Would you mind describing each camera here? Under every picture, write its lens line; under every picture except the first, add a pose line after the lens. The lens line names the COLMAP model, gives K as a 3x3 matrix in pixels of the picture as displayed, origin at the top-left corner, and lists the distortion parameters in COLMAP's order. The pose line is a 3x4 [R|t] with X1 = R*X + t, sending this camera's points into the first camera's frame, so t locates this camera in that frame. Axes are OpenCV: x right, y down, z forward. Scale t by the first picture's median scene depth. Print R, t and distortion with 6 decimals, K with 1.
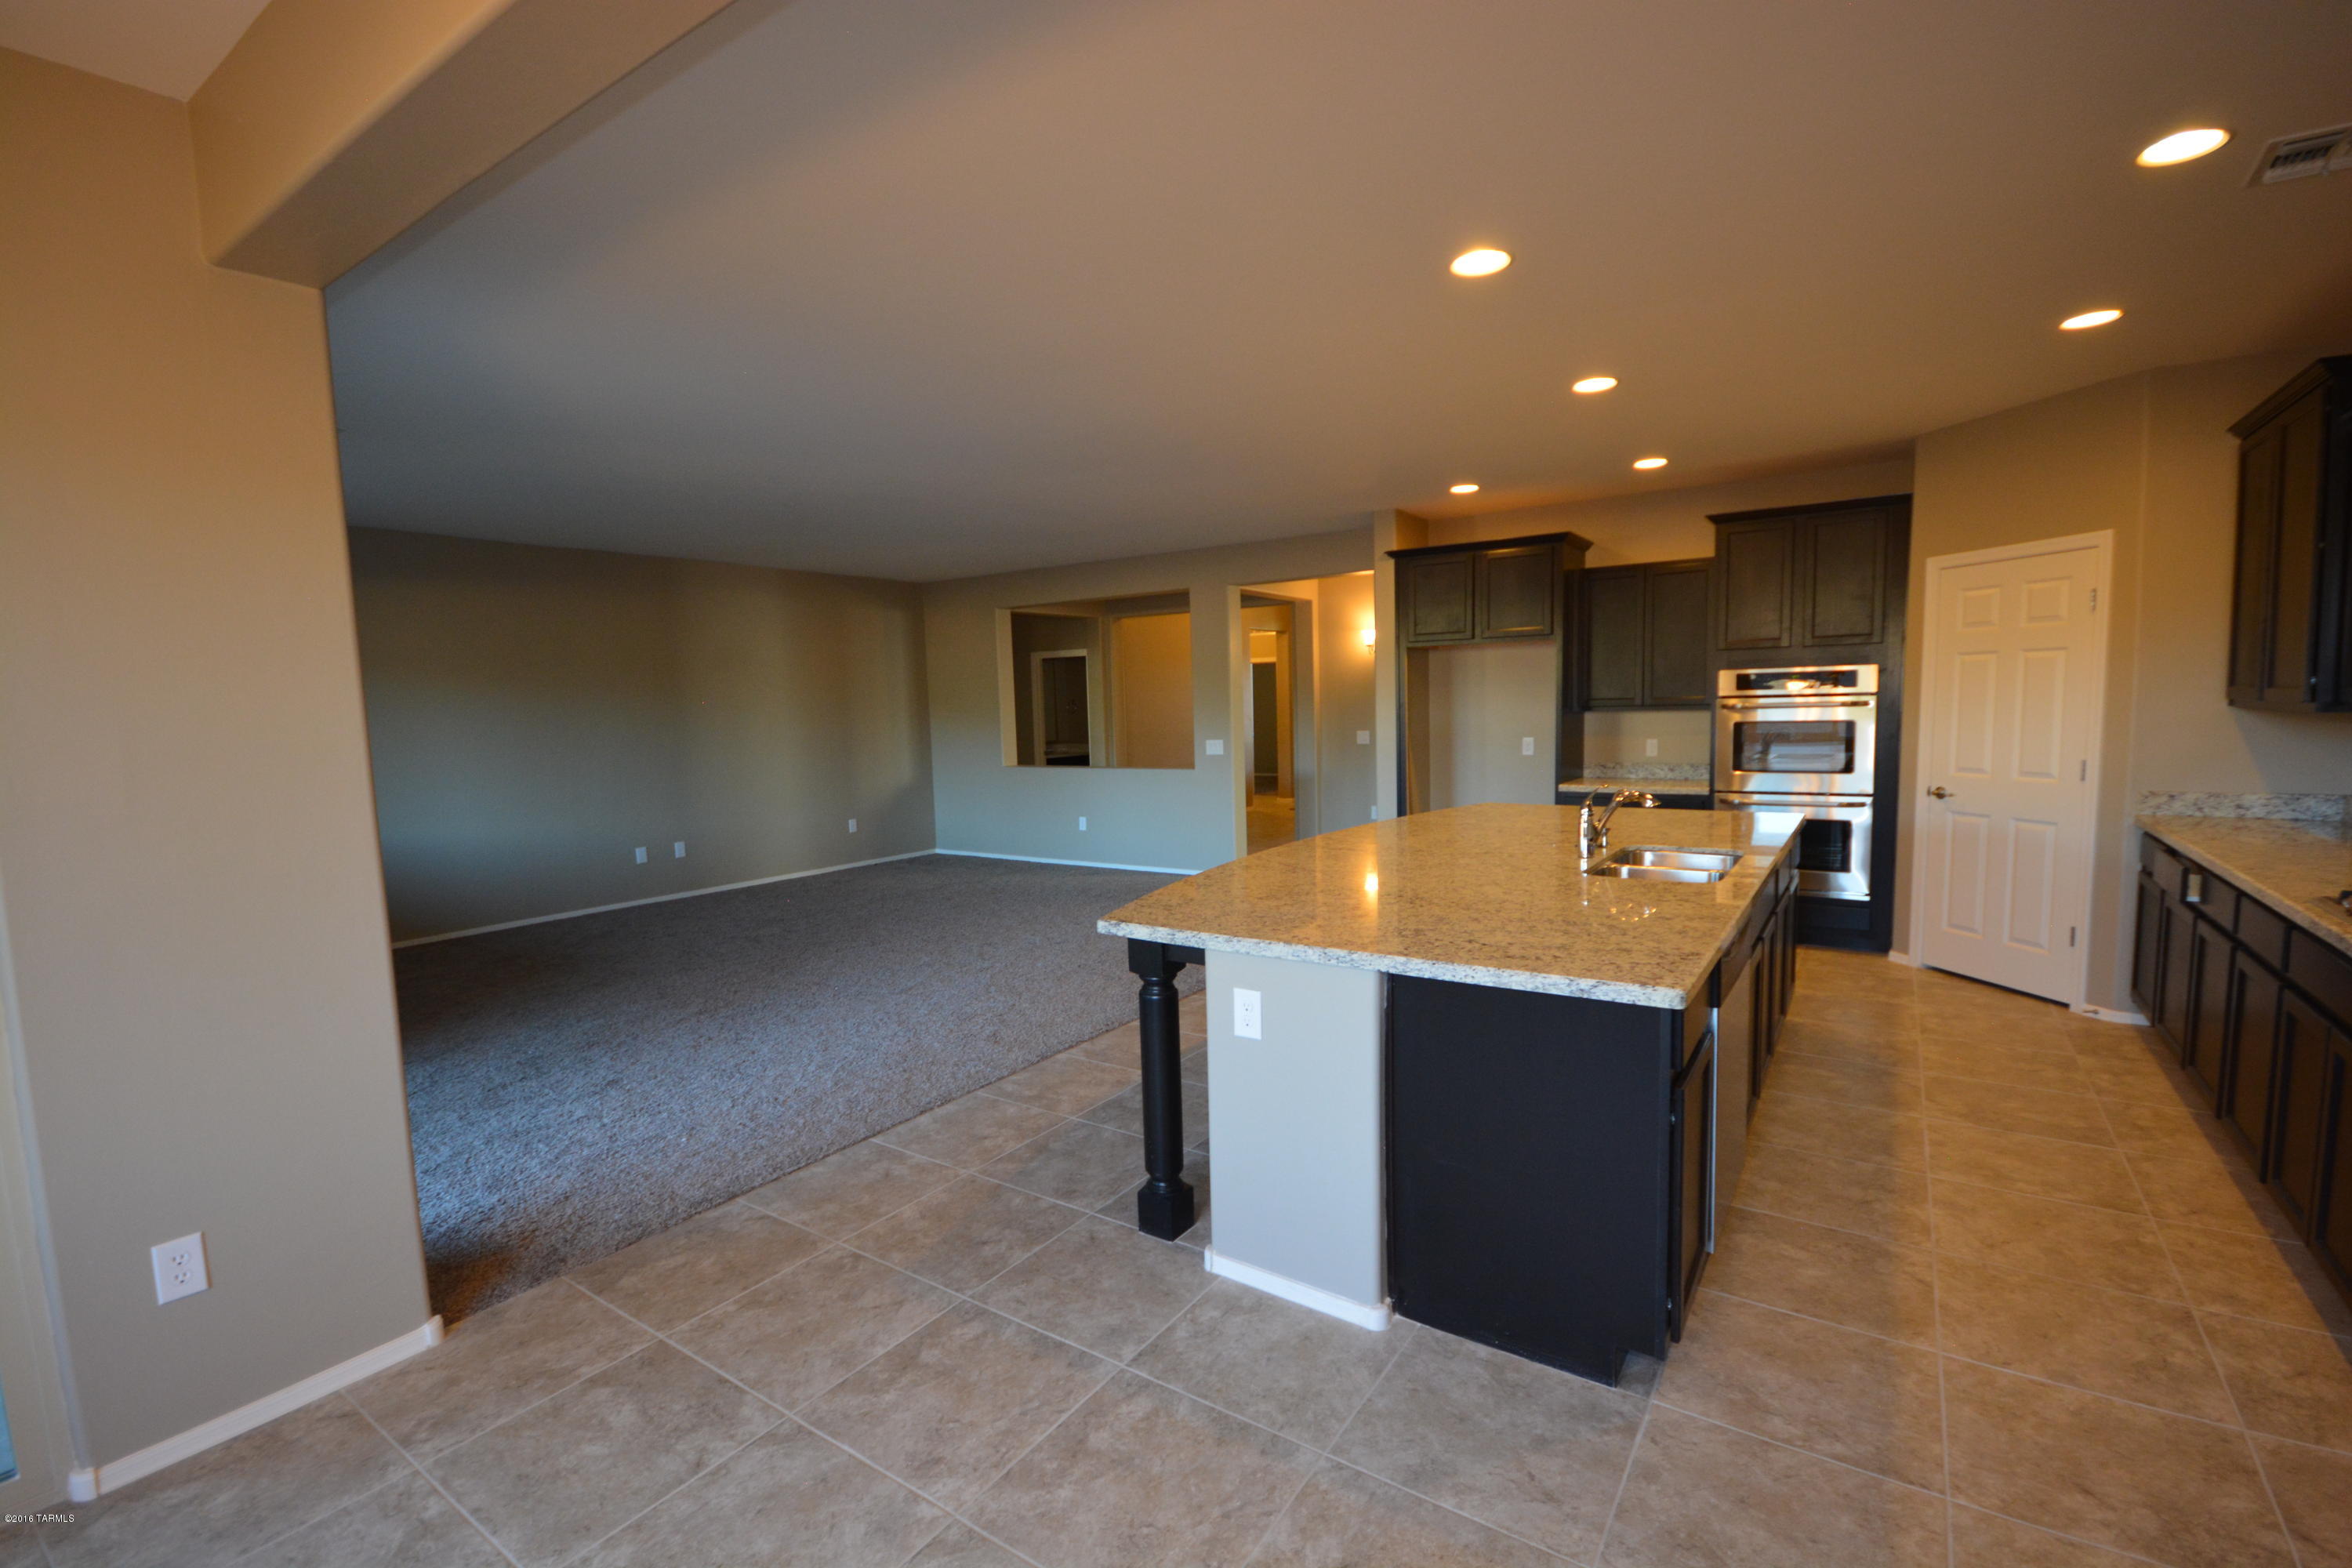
lens RADIAL K [[1043.7, 0, 1176.0], [0, 1043.7, 784.0], [0, 0, 1]] dist [0.002298, -0.000008]
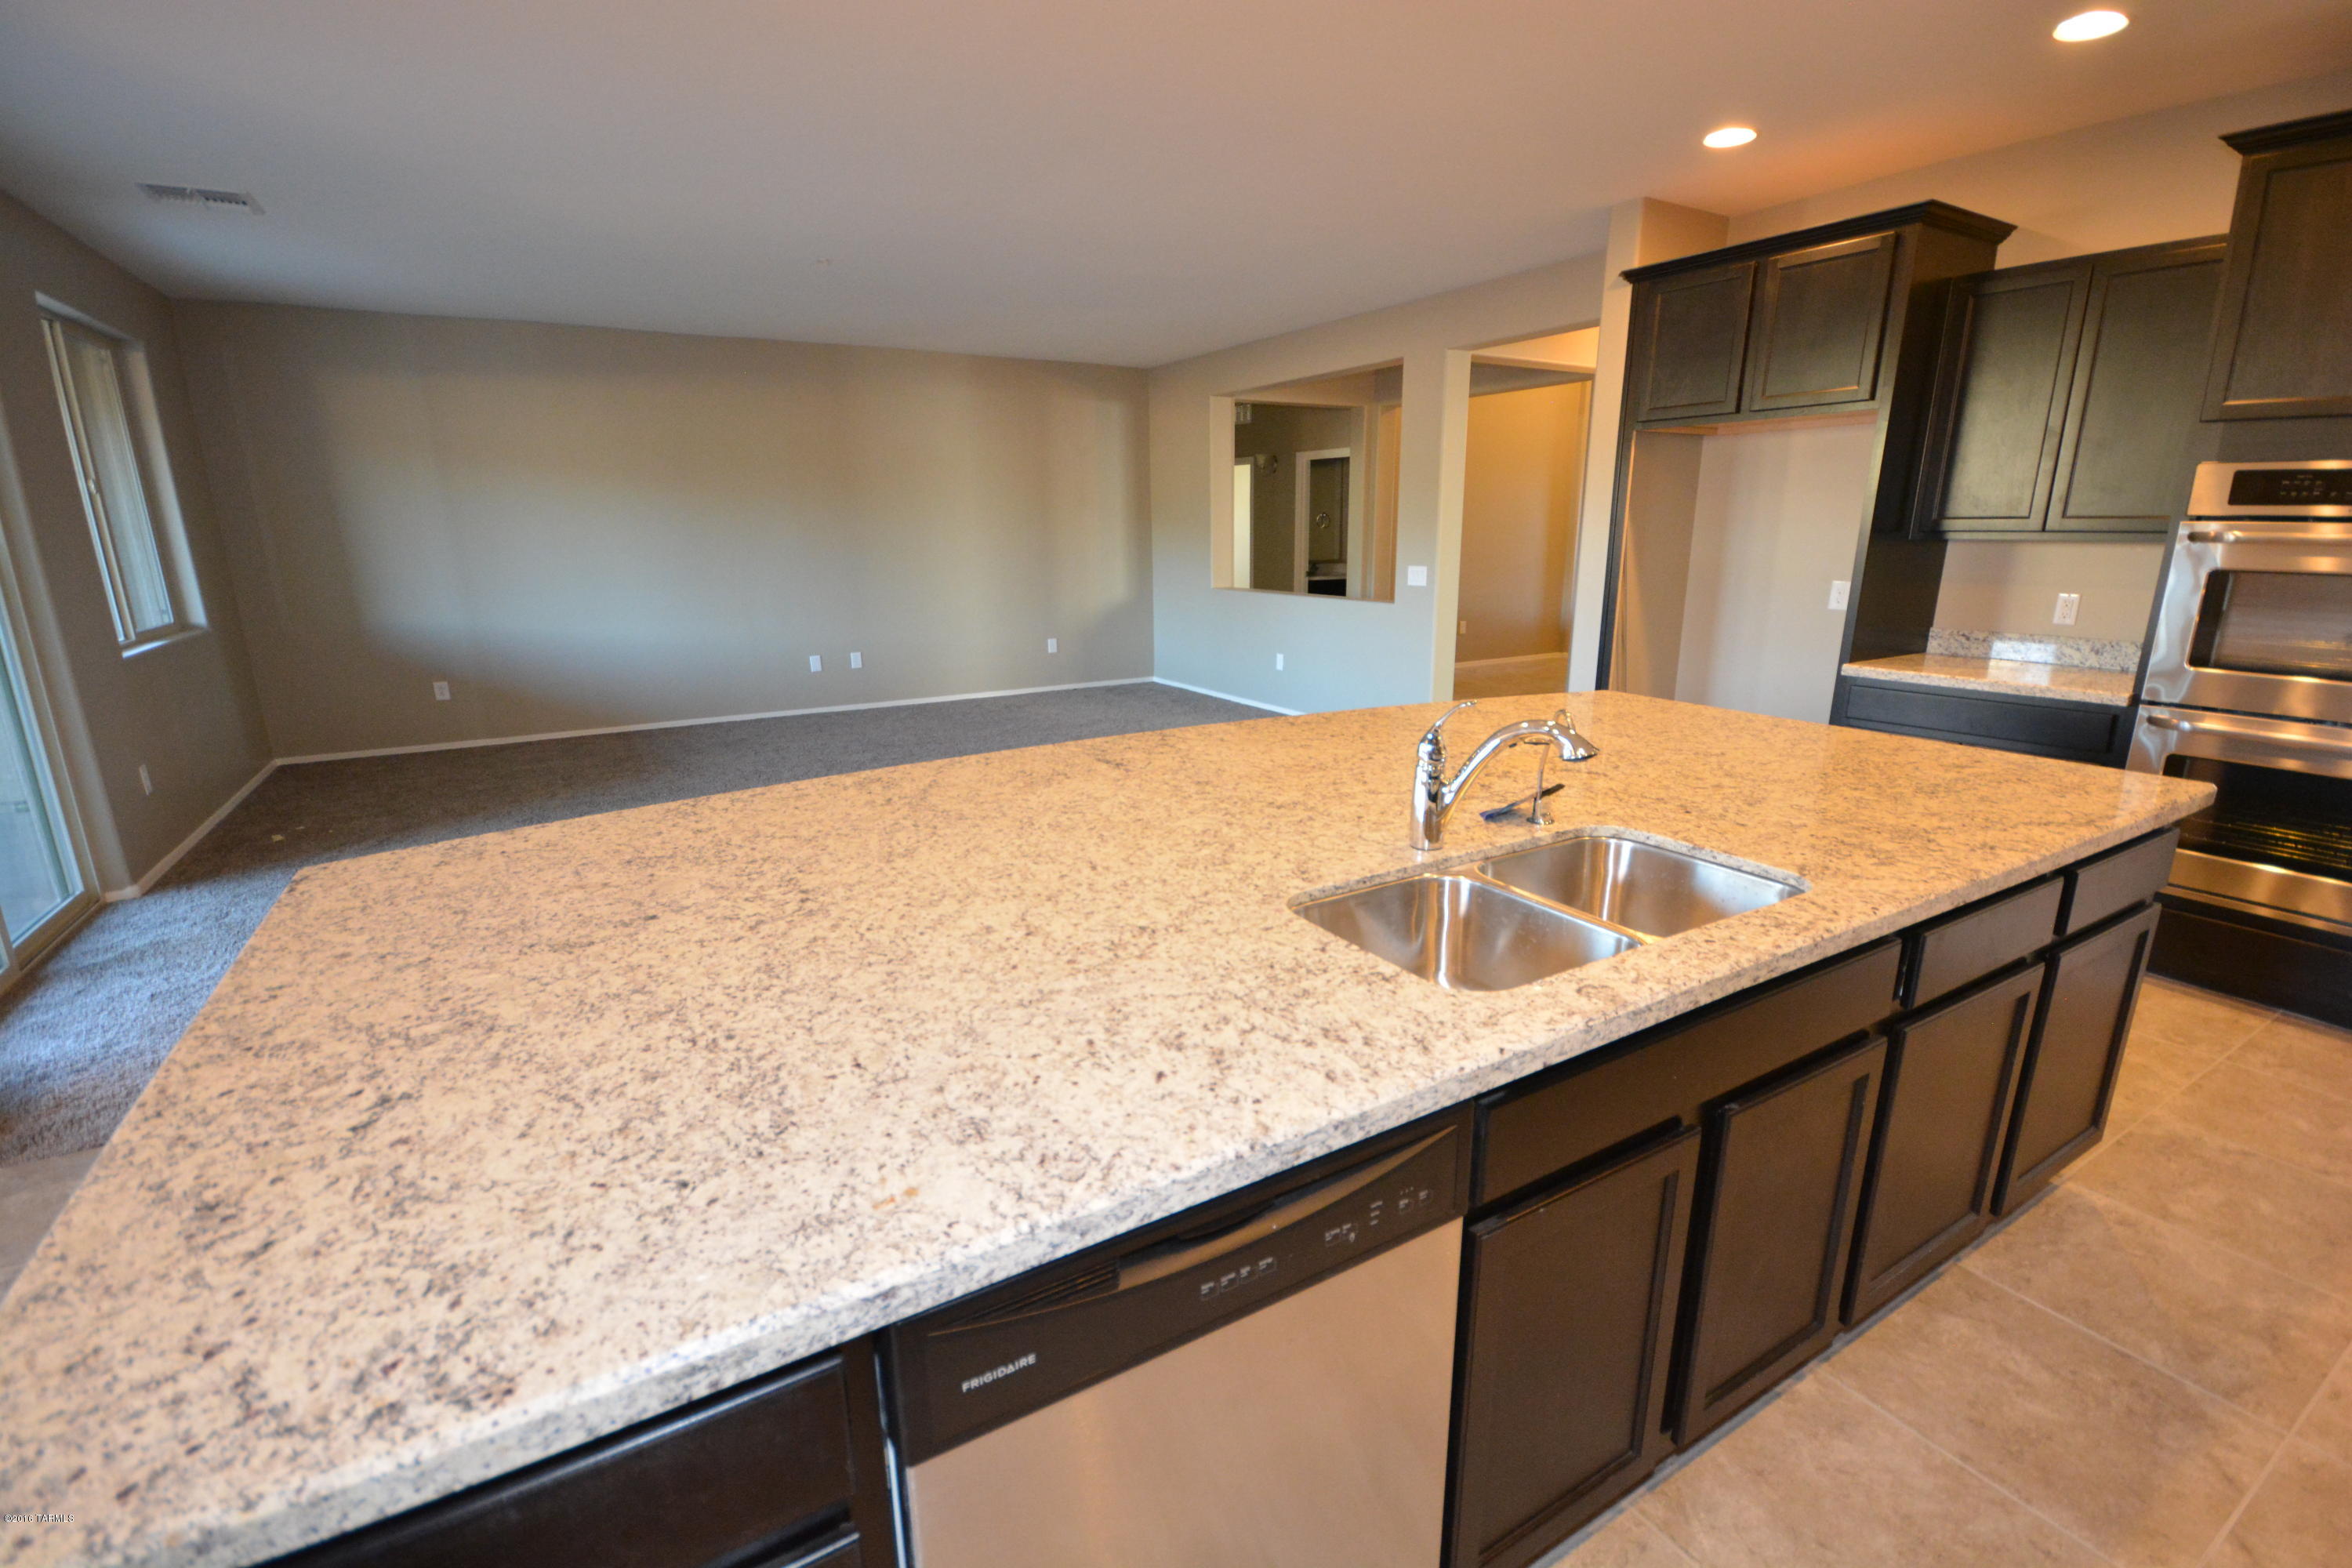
lens RADIAL K [[1036.9, 0, 1175.2], [0, 1036.9, 796.0], [0, 0, 1]] dist [0.016728, -0.016547]
pose [[0.909110, 0.124143, -0.397626, 0.246122], [-0.048478, 0.979603, 0.195006, -0.021170], [0.413725, -0.158006, 0.896586, 0.272161]]
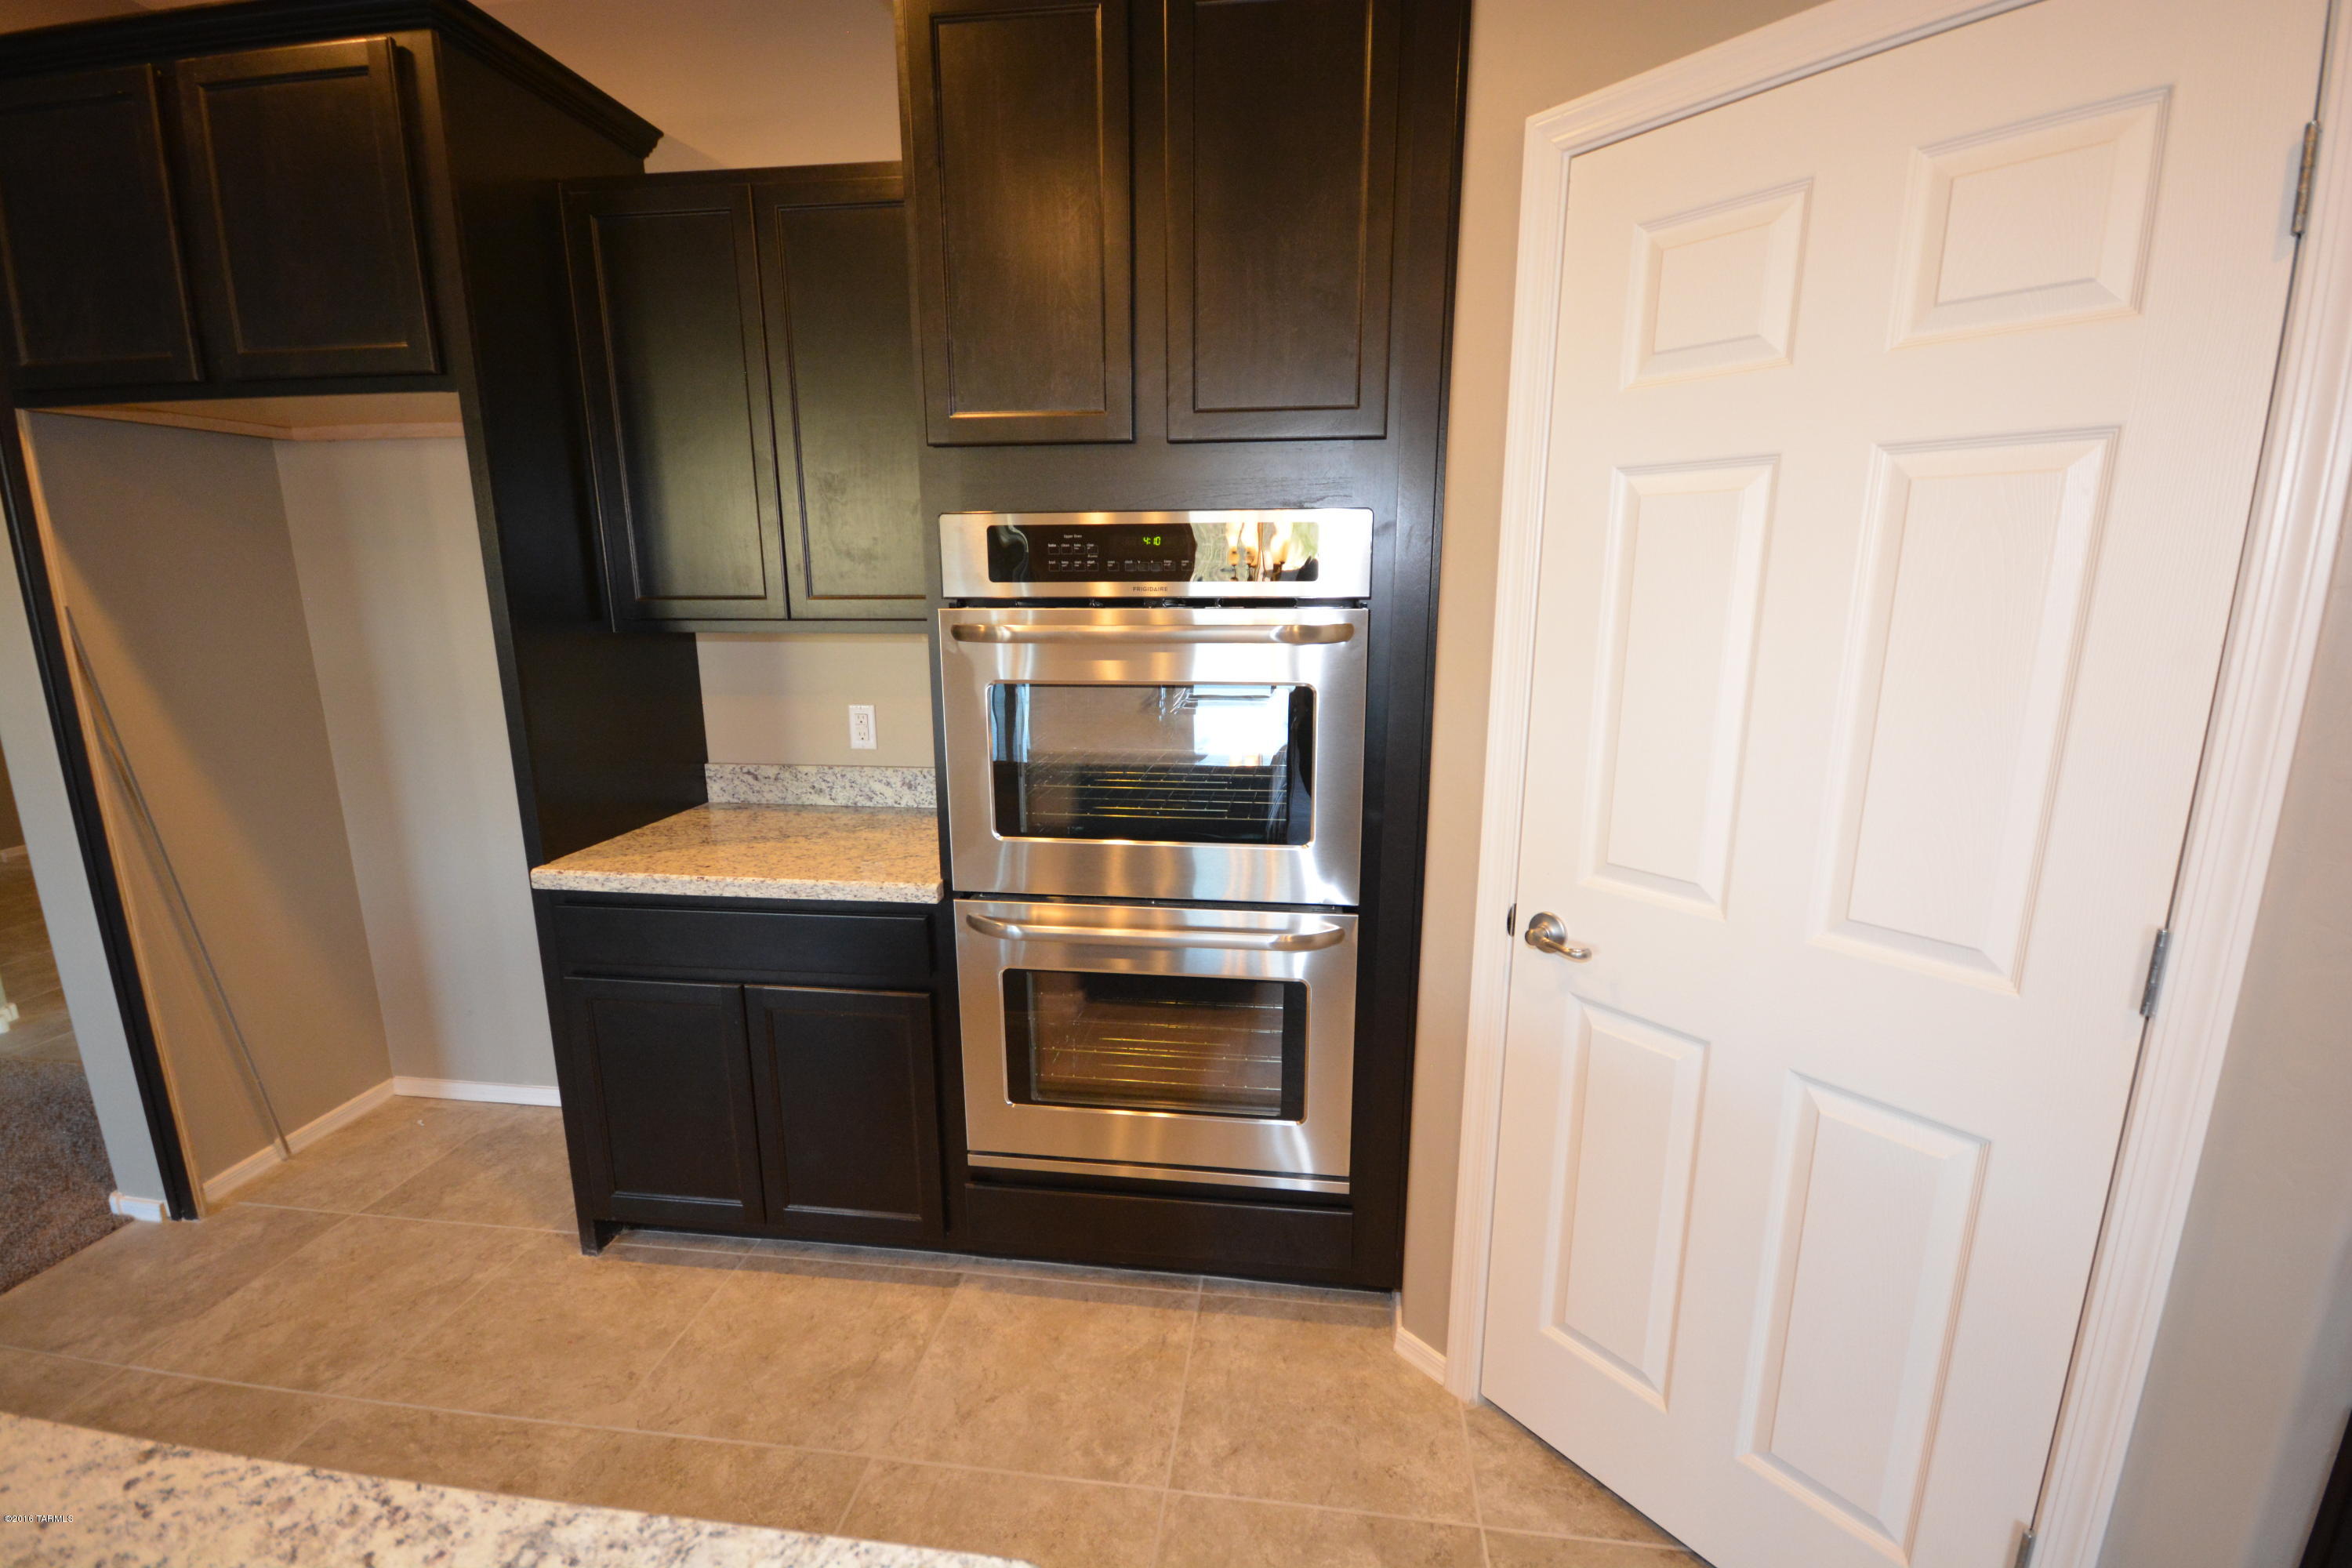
lens RADIAL K [[1021.7, 0, 1185.5], [0, 1021.7, 795.7], [0, 0, 1]] dist [0.013865, -0.017000]
pose [[0.888677, -0.075707, 0.452240, 0.375633], [0.017286, 0.991106, 0.131947, -0.055188], [-0.458207, -0.109441, 0.882082, 0.588090]]
